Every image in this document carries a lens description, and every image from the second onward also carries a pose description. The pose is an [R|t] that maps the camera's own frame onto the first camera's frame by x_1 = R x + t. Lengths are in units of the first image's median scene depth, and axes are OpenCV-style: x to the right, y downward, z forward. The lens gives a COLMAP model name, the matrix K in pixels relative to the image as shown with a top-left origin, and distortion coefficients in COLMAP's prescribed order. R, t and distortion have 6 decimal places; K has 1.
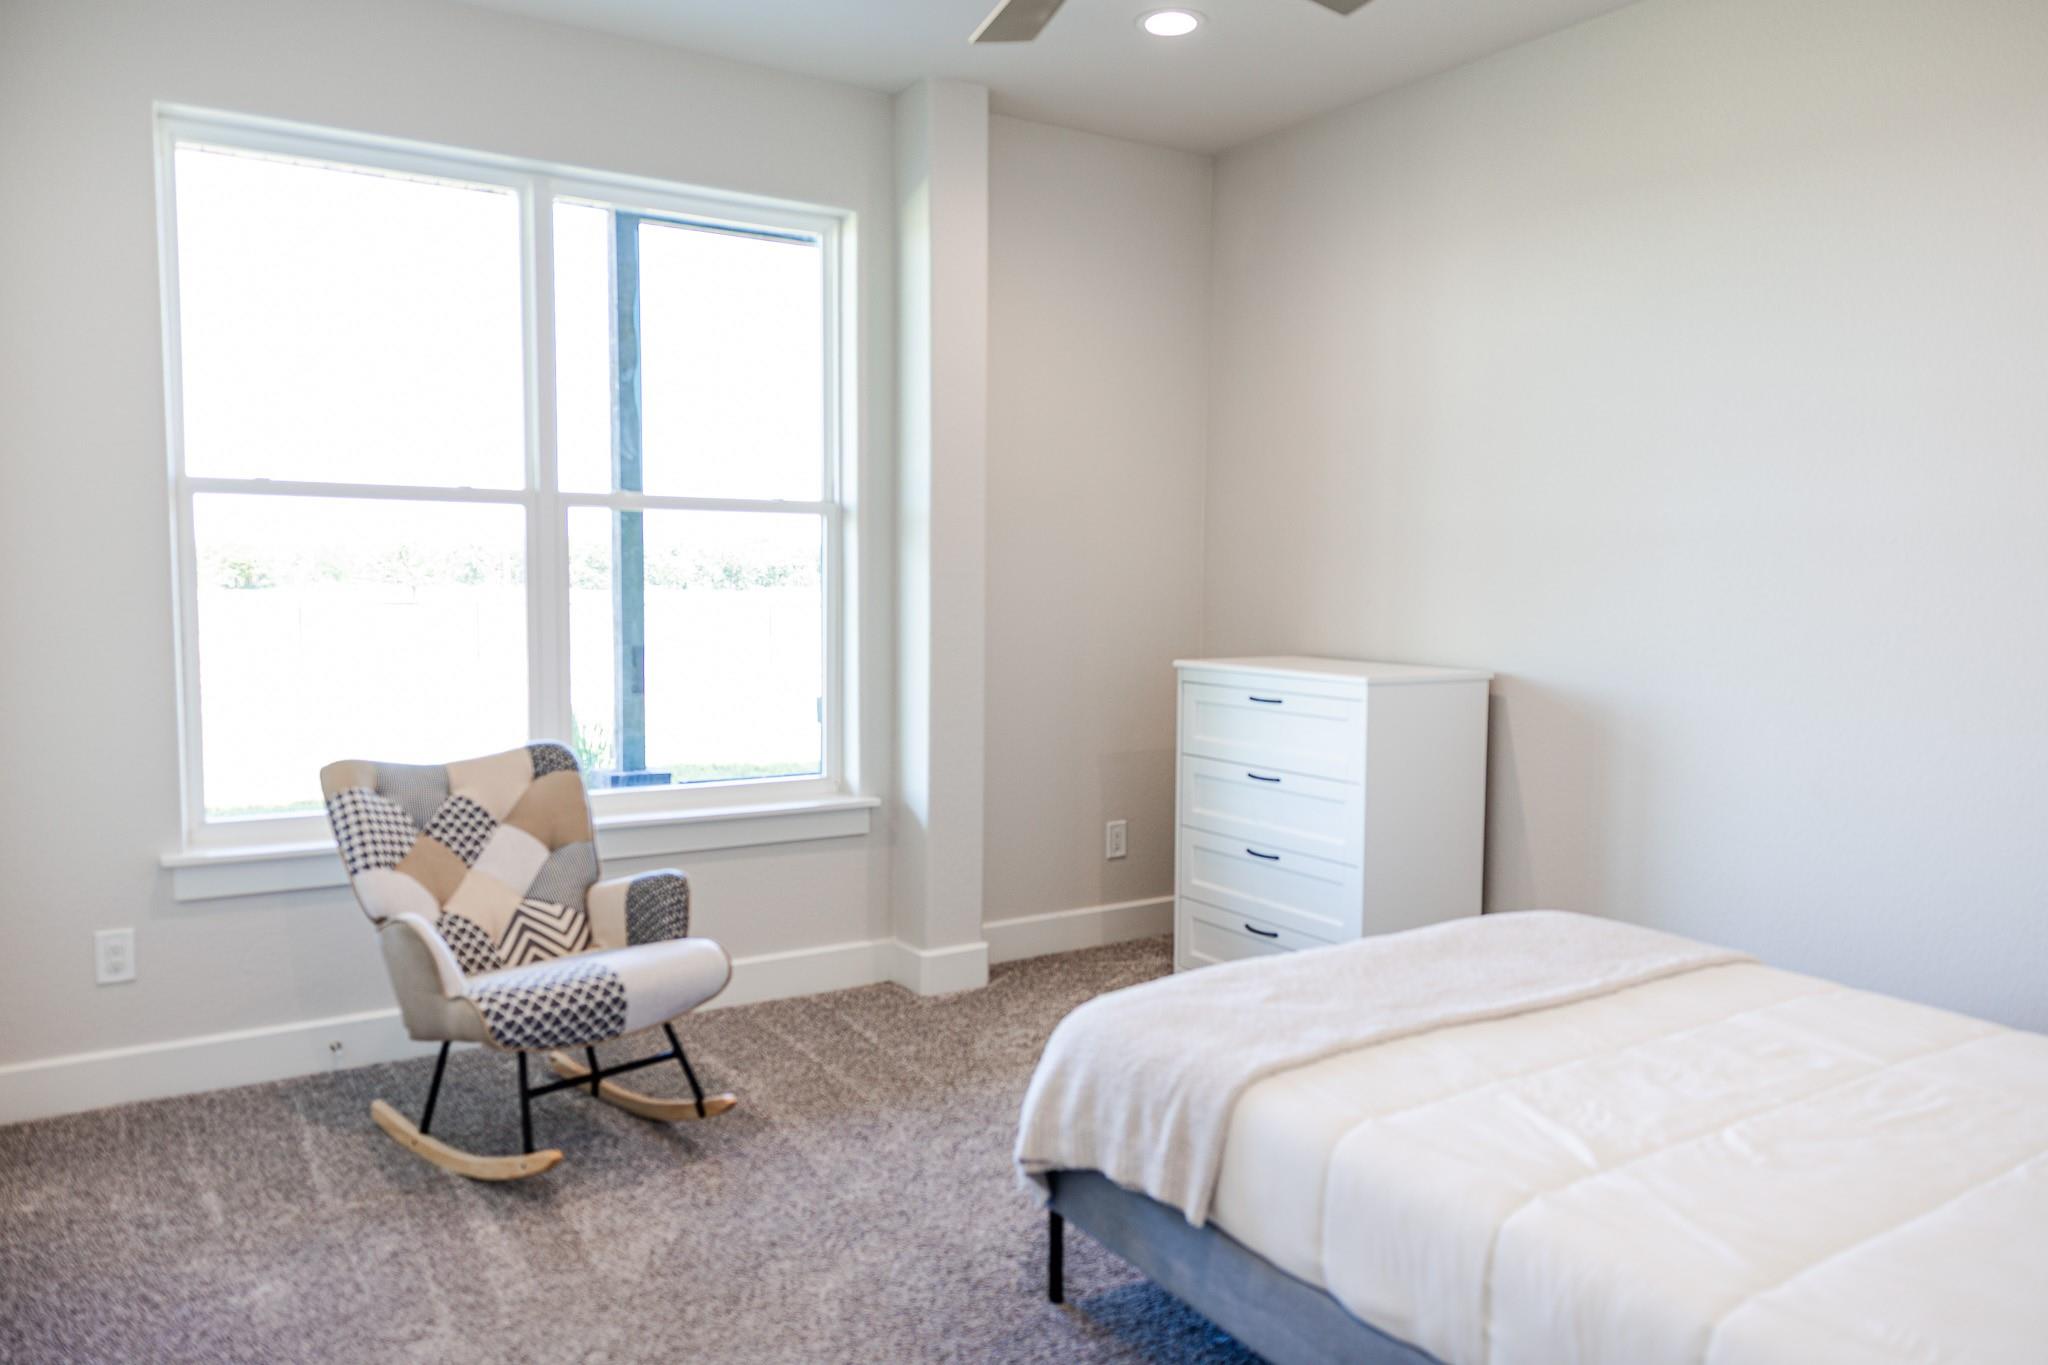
lens RADIAL K [[1456.7, 0, 1024.0], [0, 1456.7, 682.5], [0, 0, 1]] dist [0.004169, 0.000975]
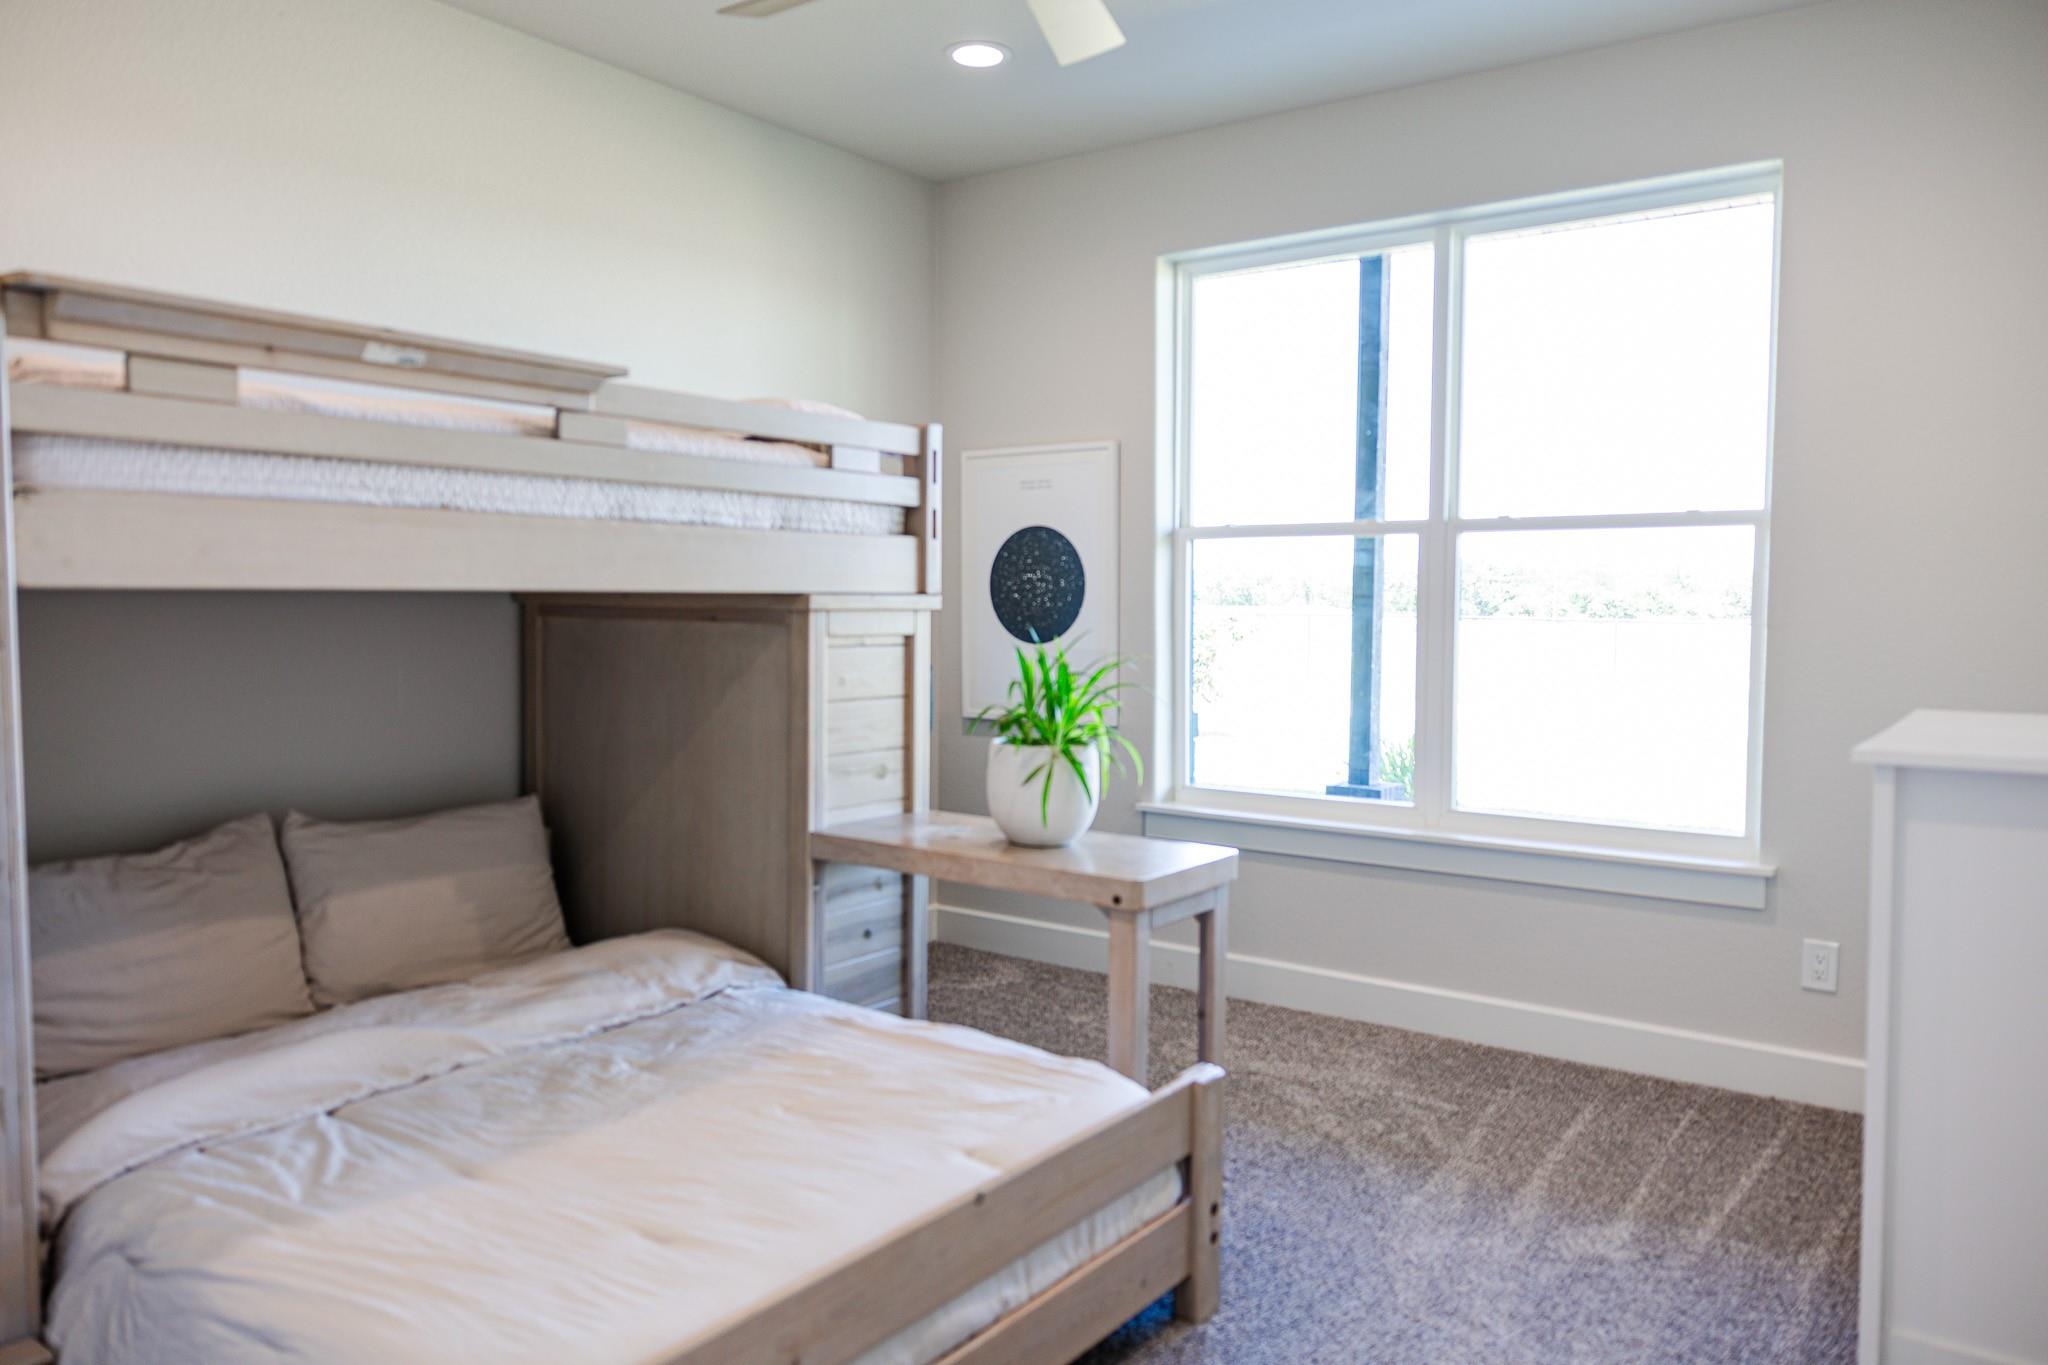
lens RADIAL K [[1434.6, 0, 1024.0], [0, 1434.6, 682.5], [0, 0, 1]] dist [-0.004653, -0.000759]
pose [[0.381477, 0.044569, -0.923303, 0.562990], [-0.062318, 0.997805, 0.022417, -0.019090], [0.922275, 0.048987, 0.383416, 0.352180]]
